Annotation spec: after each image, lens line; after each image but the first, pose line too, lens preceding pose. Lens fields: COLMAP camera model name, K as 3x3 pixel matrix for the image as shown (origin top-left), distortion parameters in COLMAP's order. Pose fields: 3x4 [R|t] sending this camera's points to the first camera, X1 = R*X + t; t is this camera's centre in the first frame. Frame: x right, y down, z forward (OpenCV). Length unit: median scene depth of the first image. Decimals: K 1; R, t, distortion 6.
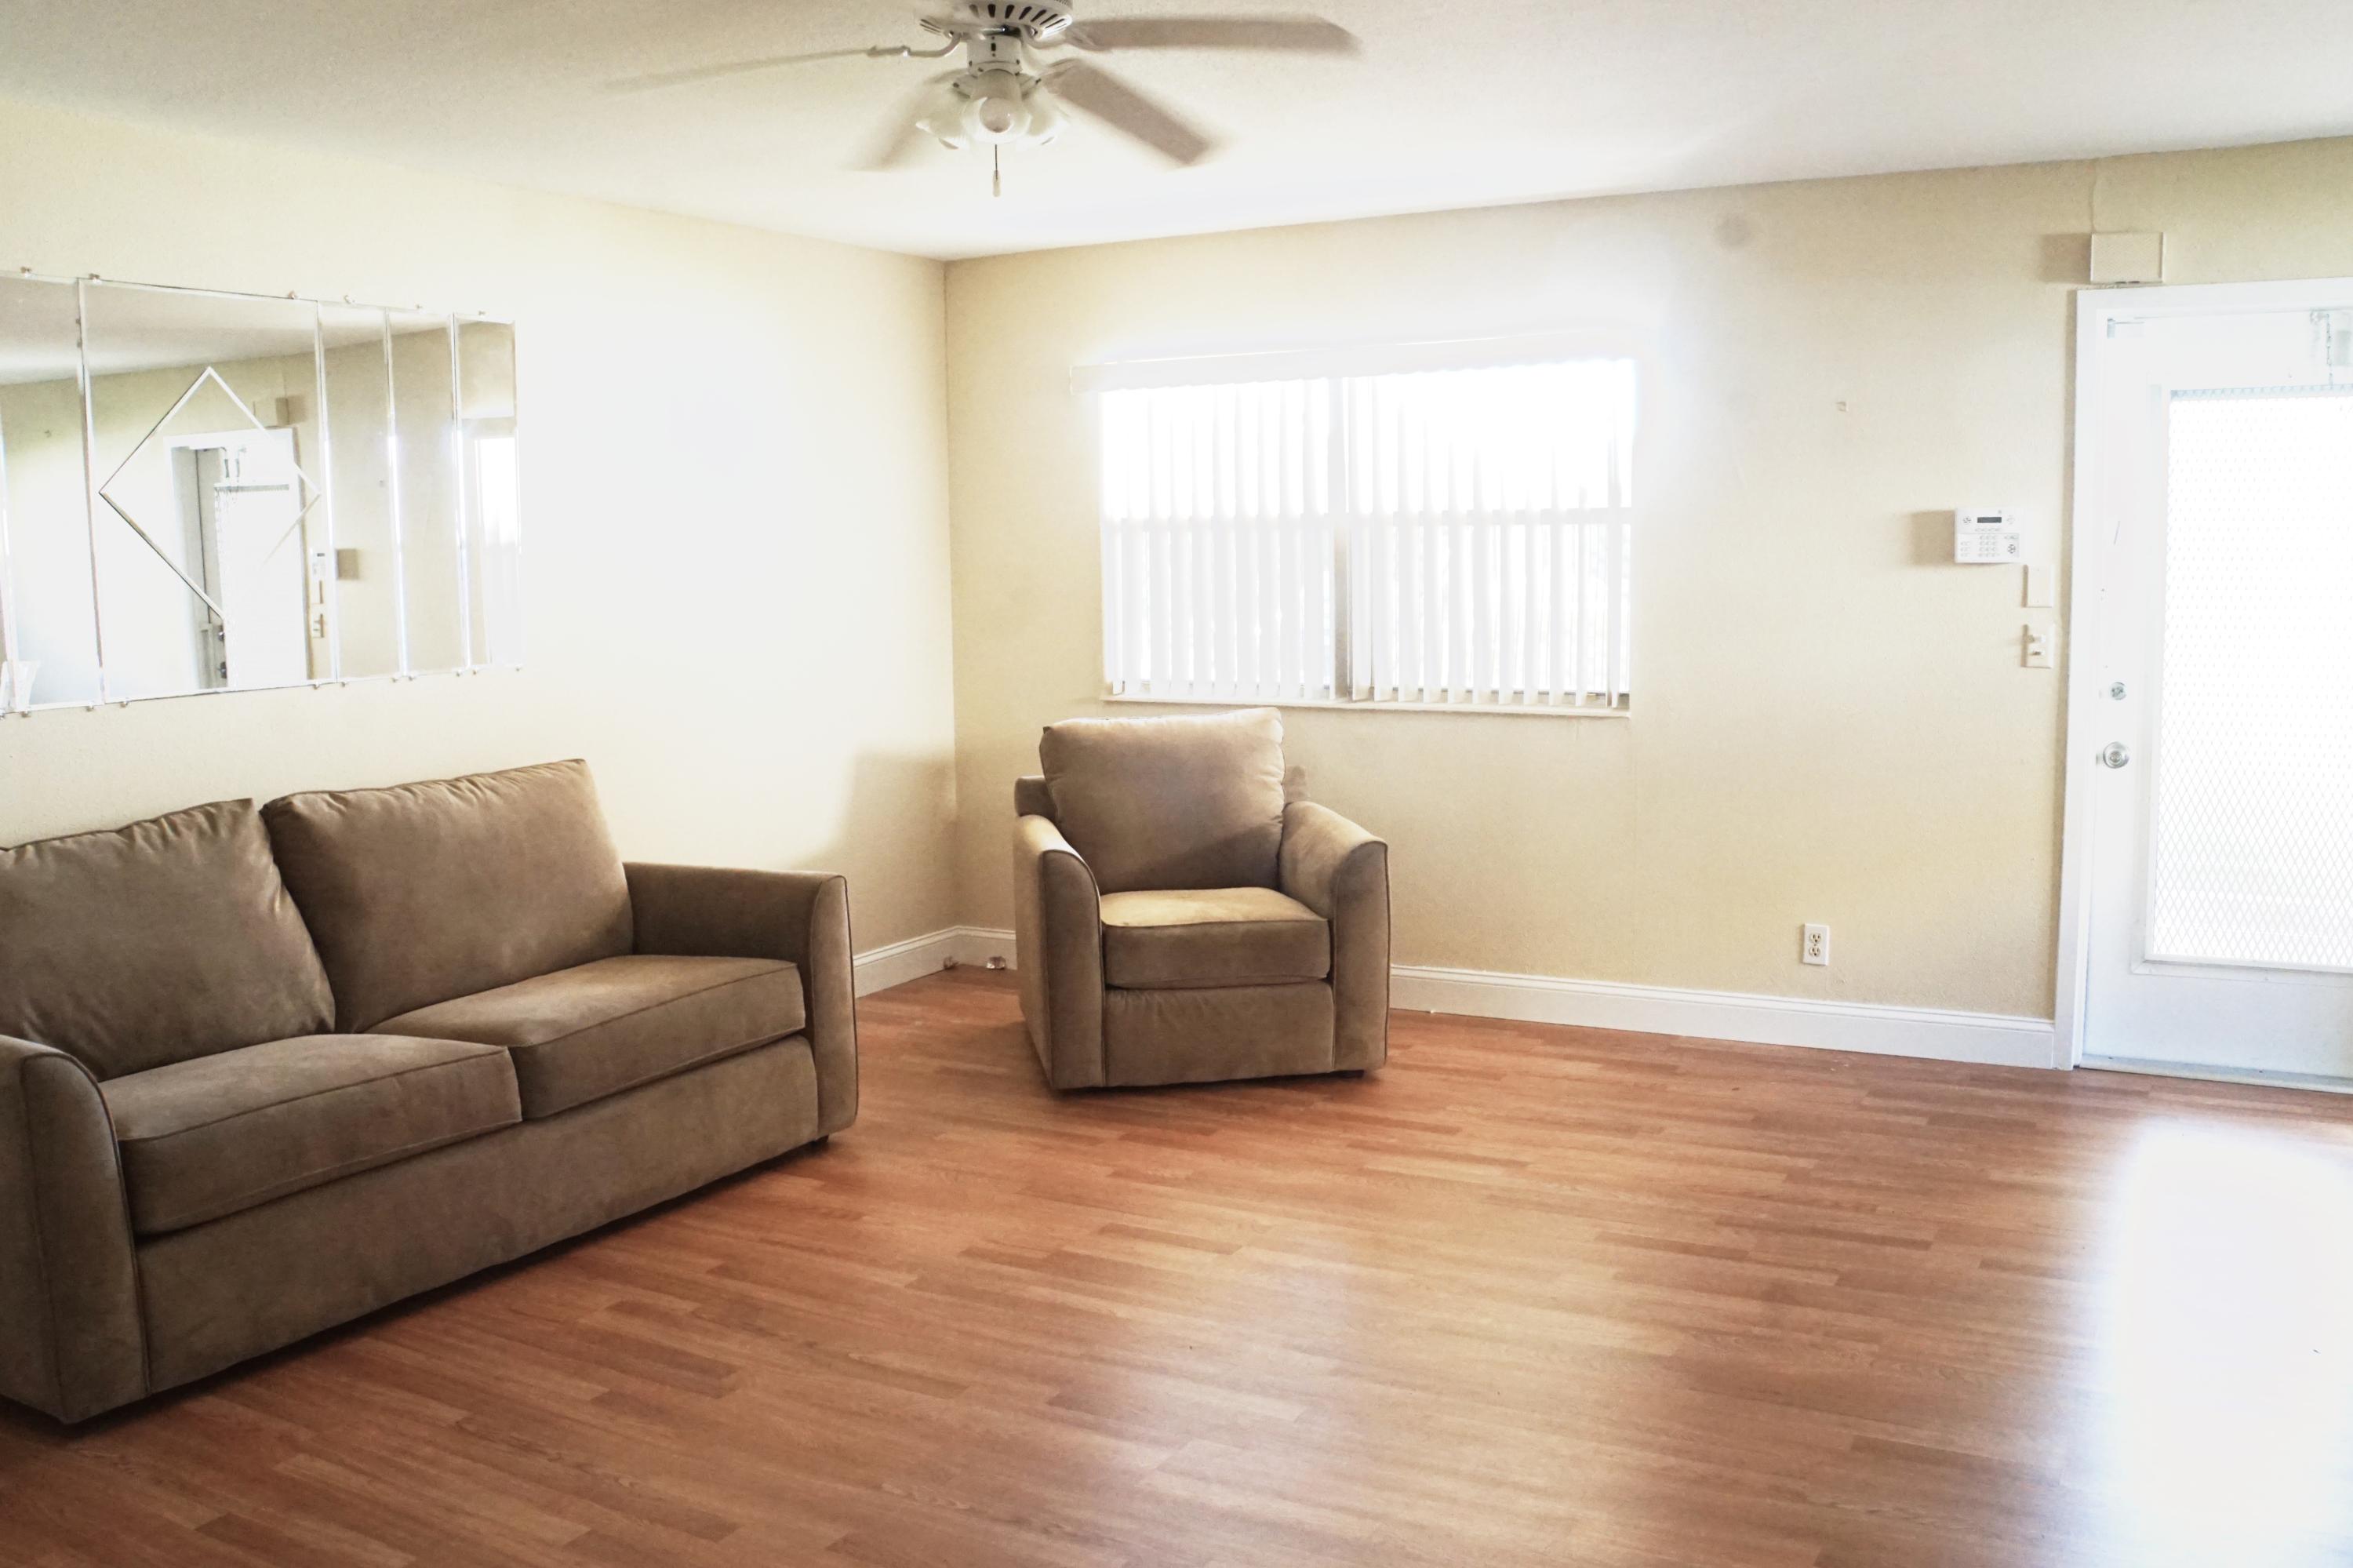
lens RADIAL K [[1990.6, 0, 1170.9], [0, 1990.6, 820.3], [0, 0, 1]] dist [-0.158475, 0.118243]
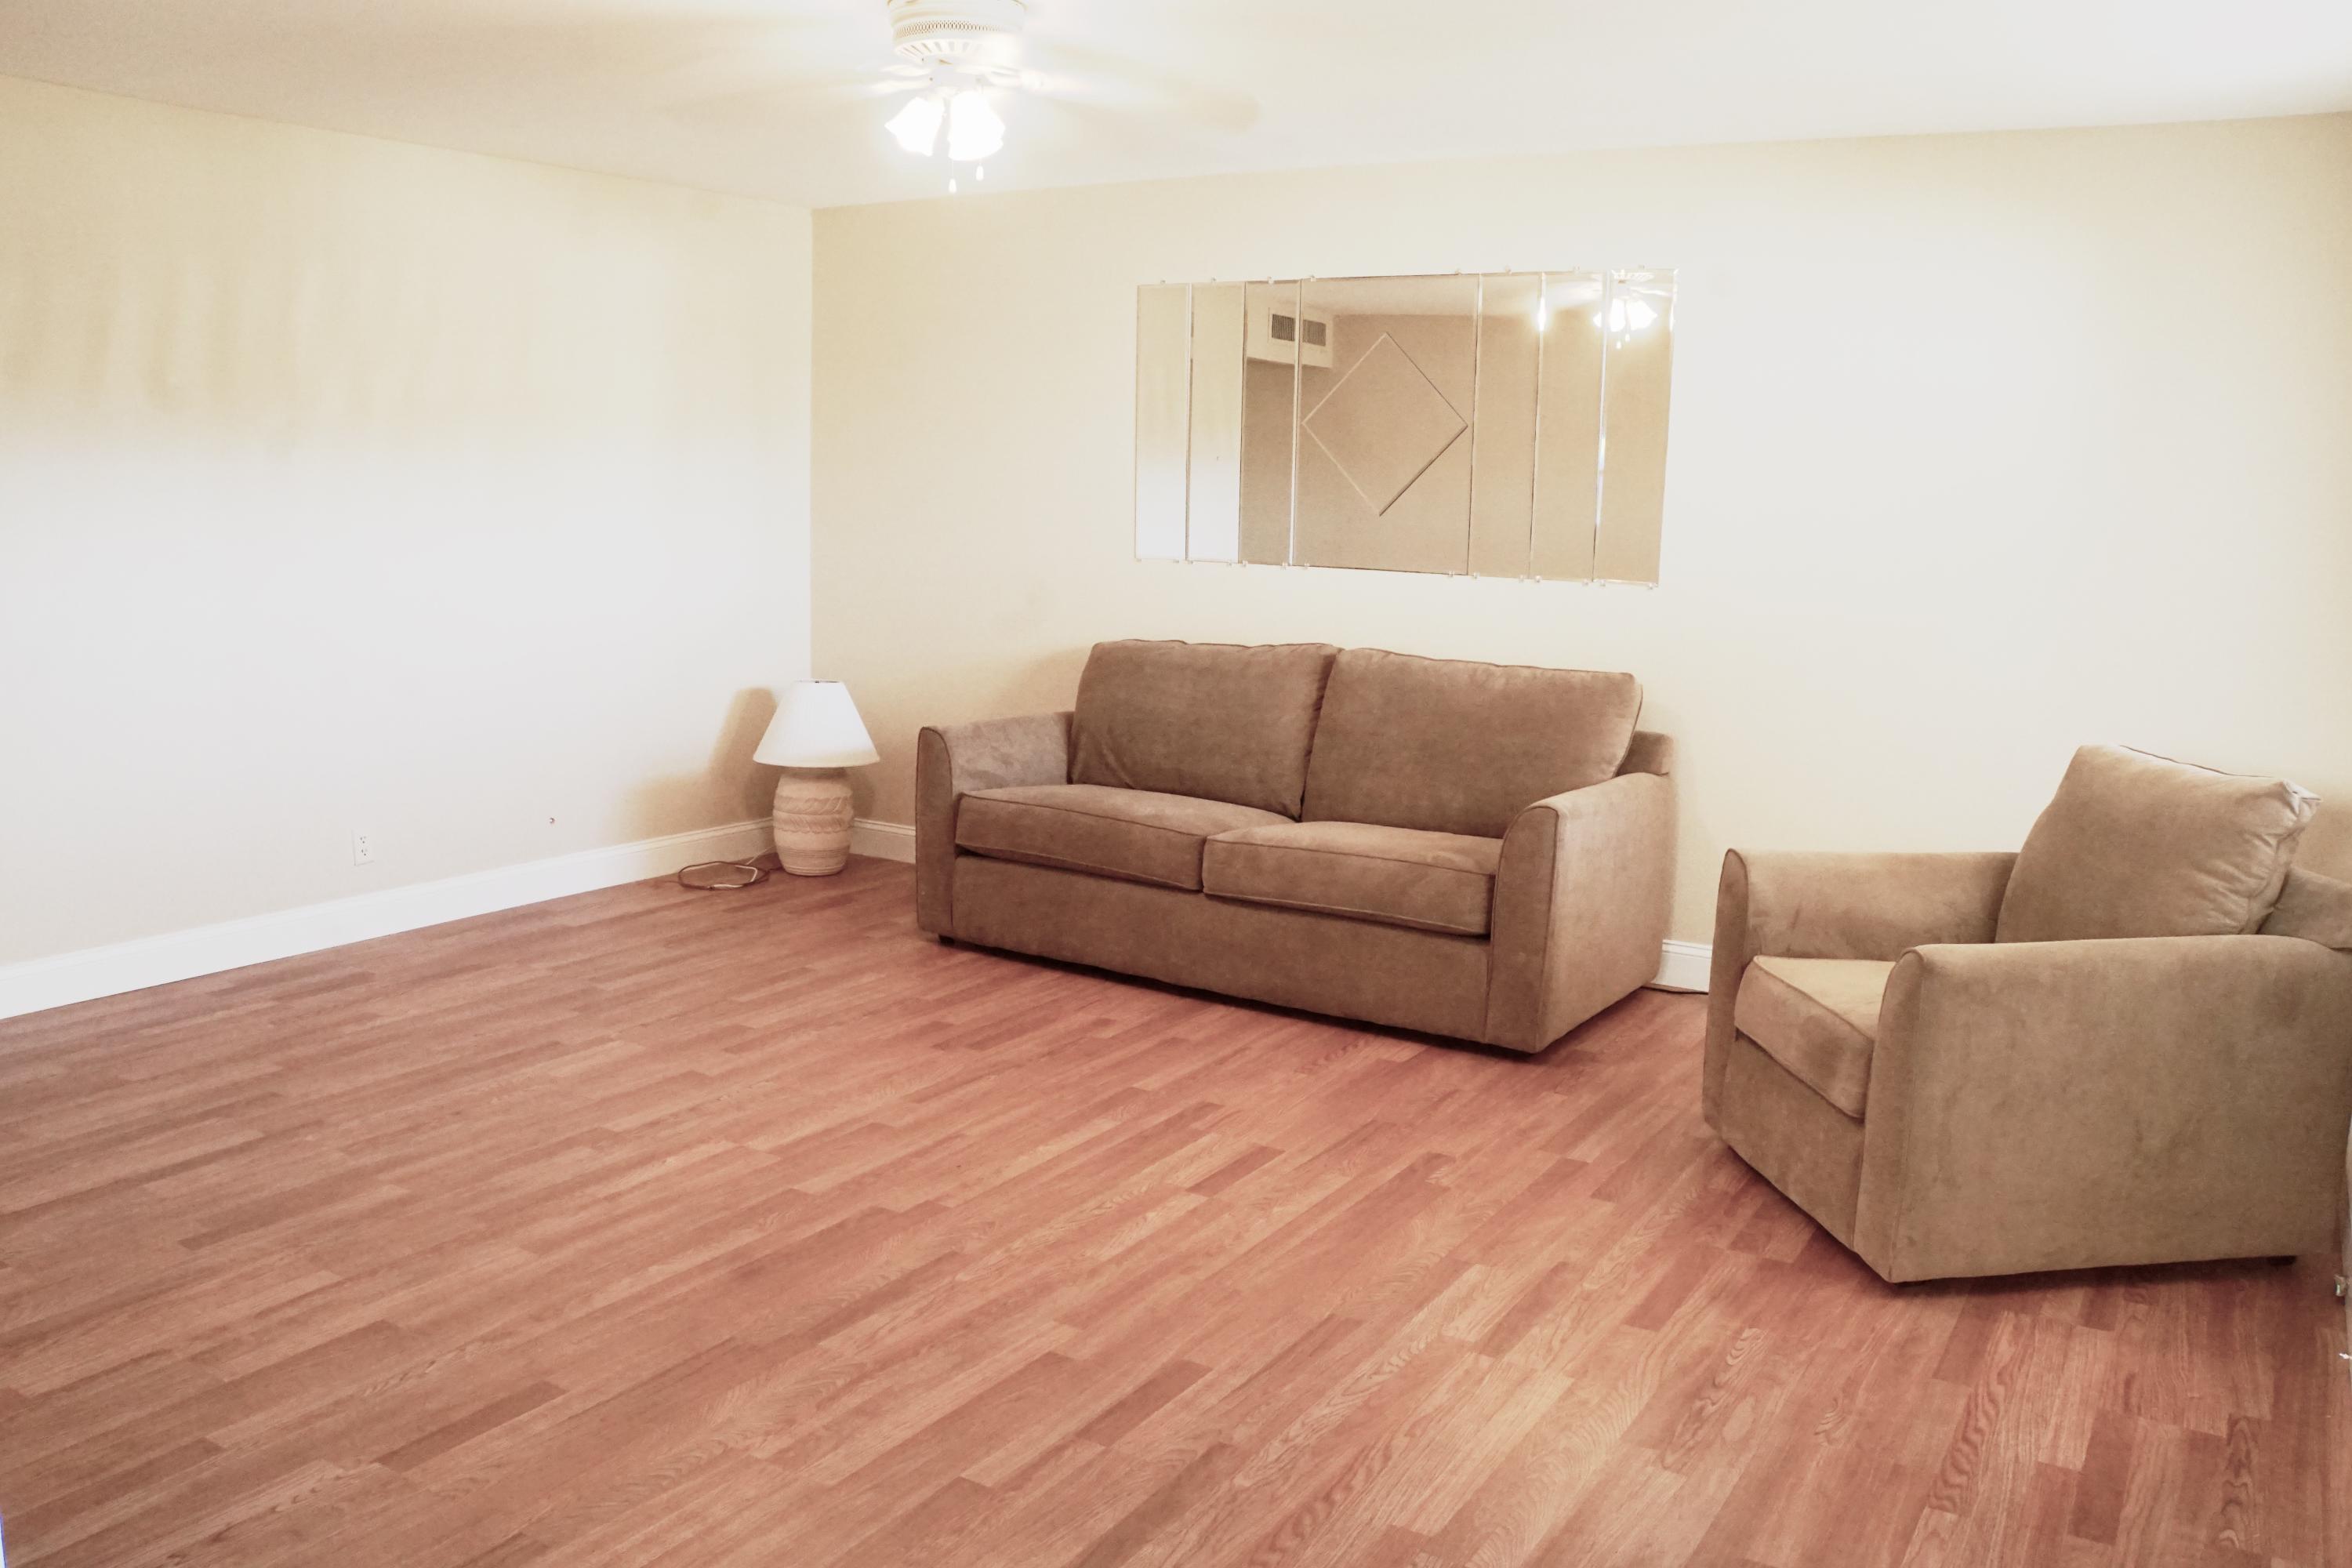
lens RADIAL K [[1989.7, 0, 1170.4], [0, 1989.7, 820.3], [0, 0, 1]] dist [-0.158475, 0.118243]
pose [[-0.084720, 0.184347, -0.979203, 1.146099], [-0.150692, 0.969062, 0.195476, -0.176065], [0.984944, 0.164119, -0.054319, 1.224545]]
